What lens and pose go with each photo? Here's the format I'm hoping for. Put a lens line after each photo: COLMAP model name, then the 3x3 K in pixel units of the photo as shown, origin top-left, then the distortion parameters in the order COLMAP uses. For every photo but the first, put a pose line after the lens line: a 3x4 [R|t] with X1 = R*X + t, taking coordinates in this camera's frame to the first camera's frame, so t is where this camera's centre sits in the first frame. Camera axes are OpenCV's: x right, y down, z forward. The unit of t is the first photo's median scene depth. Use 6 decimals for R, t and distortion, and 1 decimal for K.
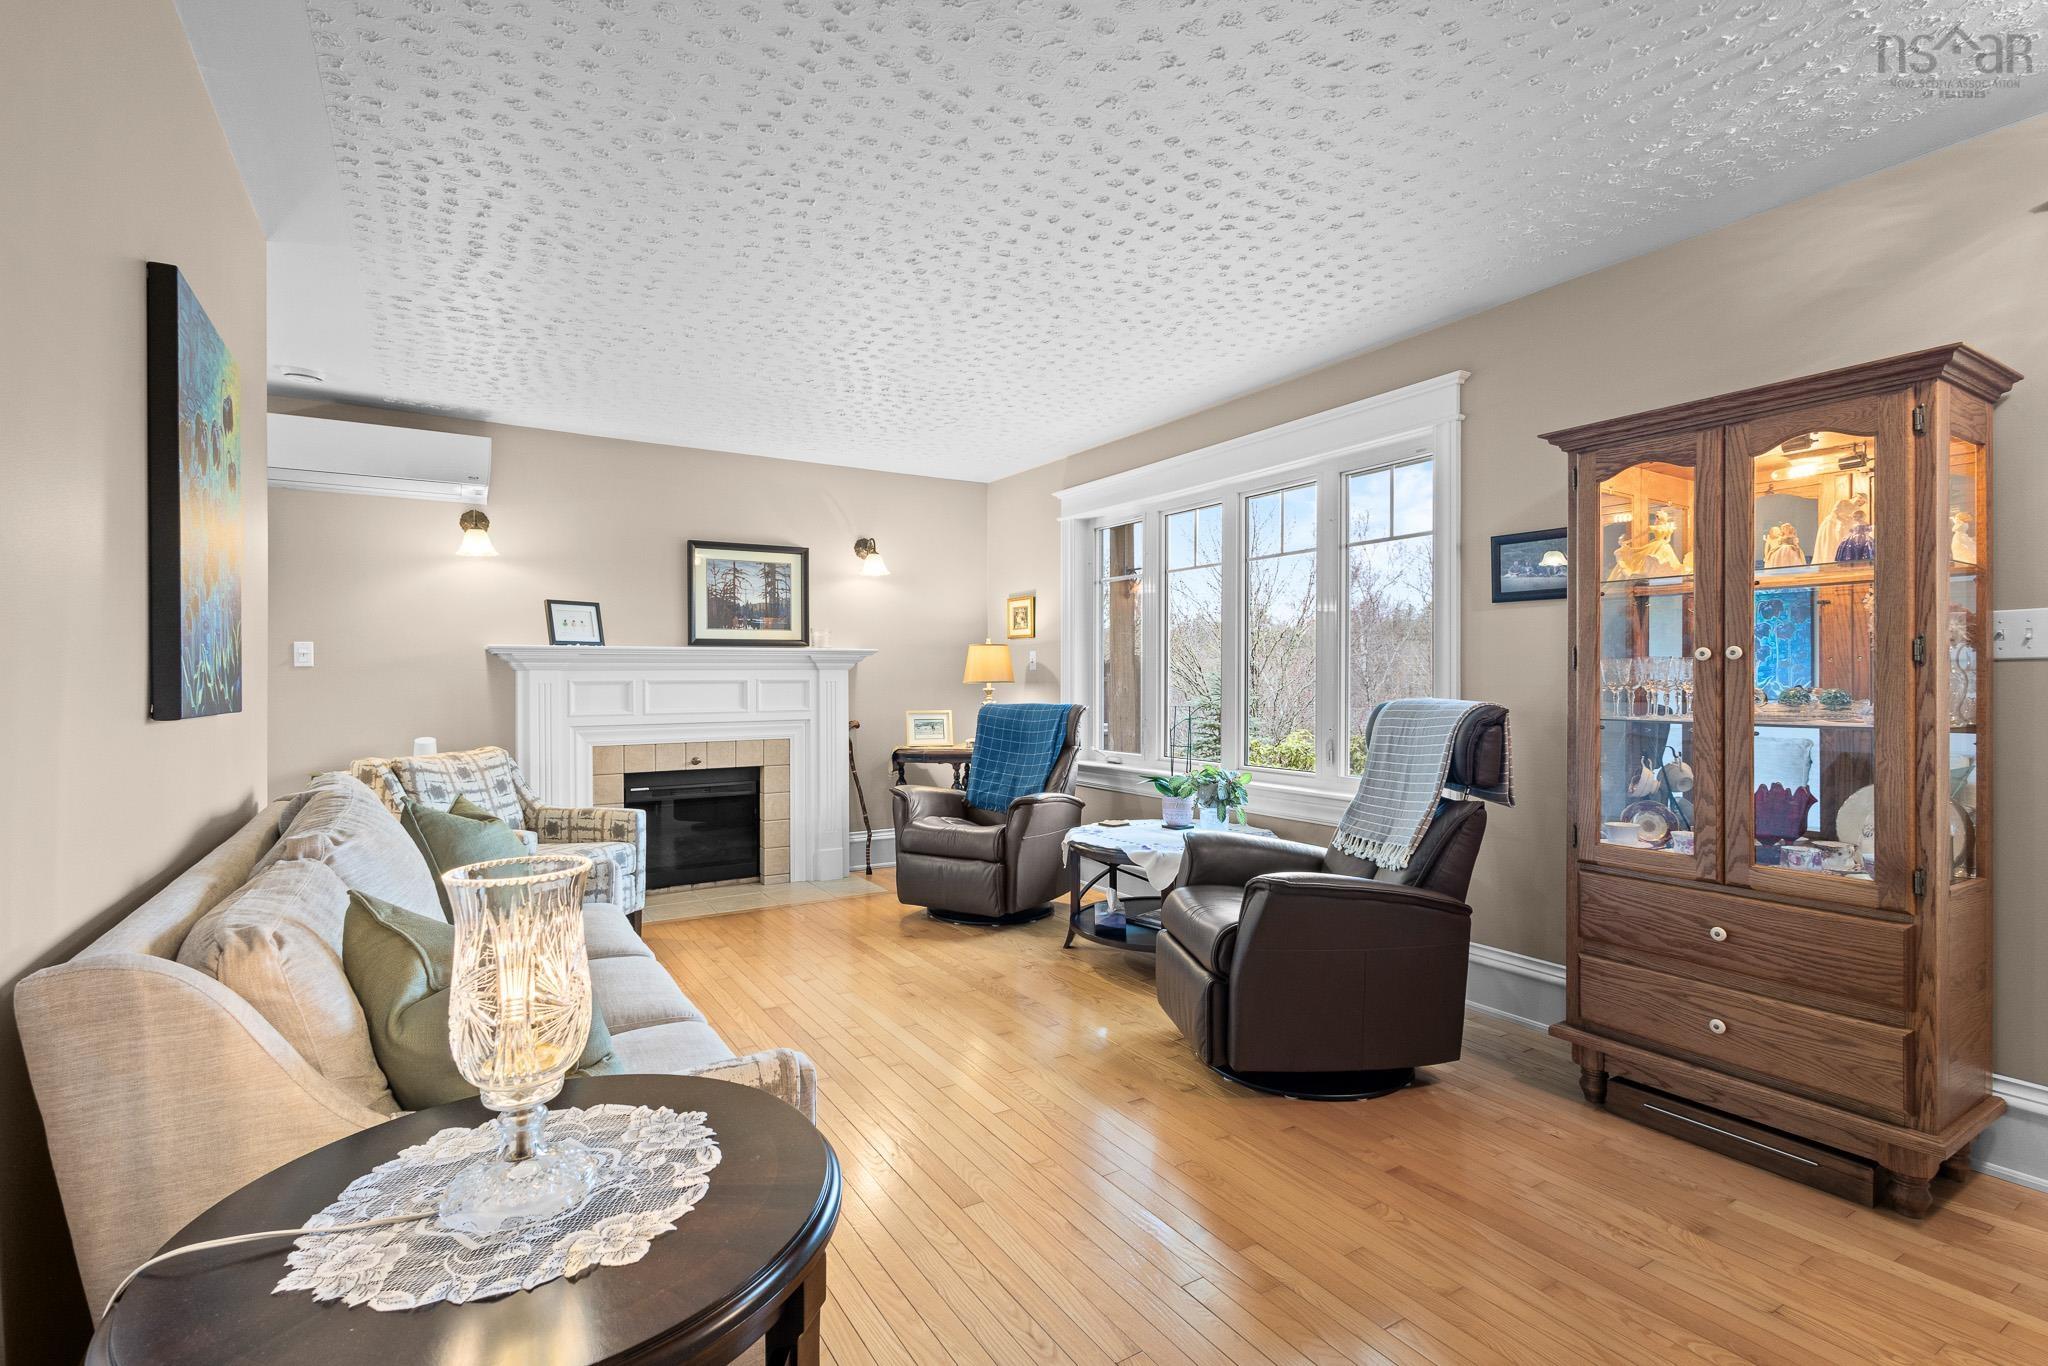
lens RADIAL K [[942.7, 0, 1035.9], [0, 942.7, 678.2], [0, 0, 1]] dist [0.000444, -0.000079]
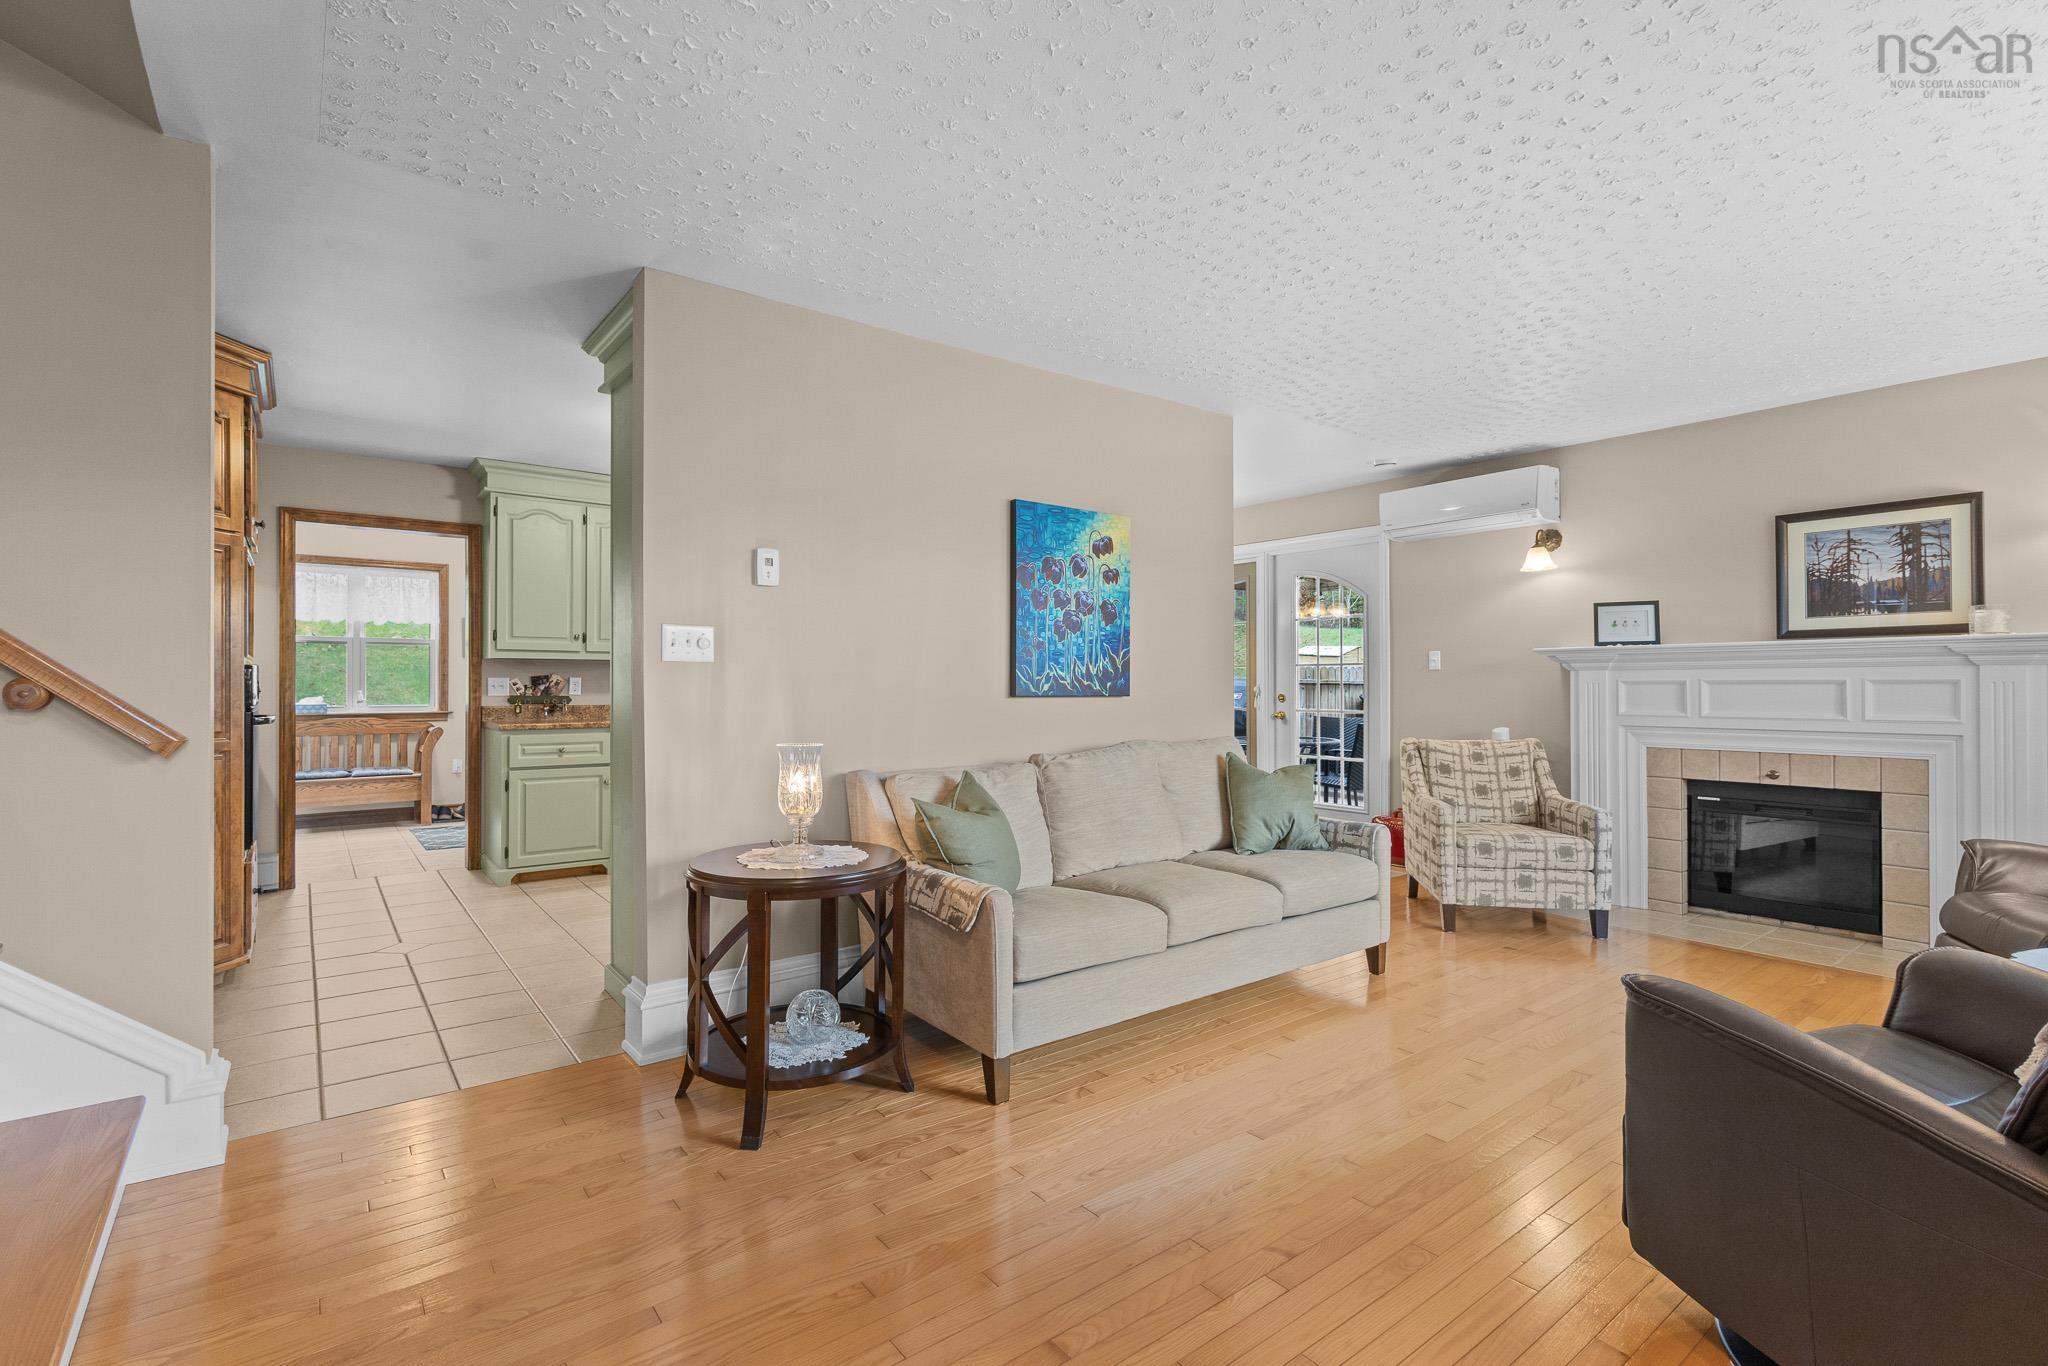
lens RADIAL K [[942.7, 0, 1037.1], [0, 942.7, 681.7], [0, 0, 1]] dist [0.000444, -0.000079]
pose [[0.095764, 0.002928, -0.995400, 0.418210], [0.001859, 0.999993, 0.003120, -0.000210], [0.995402, -0.002149, 0.095758, 0.251205]]
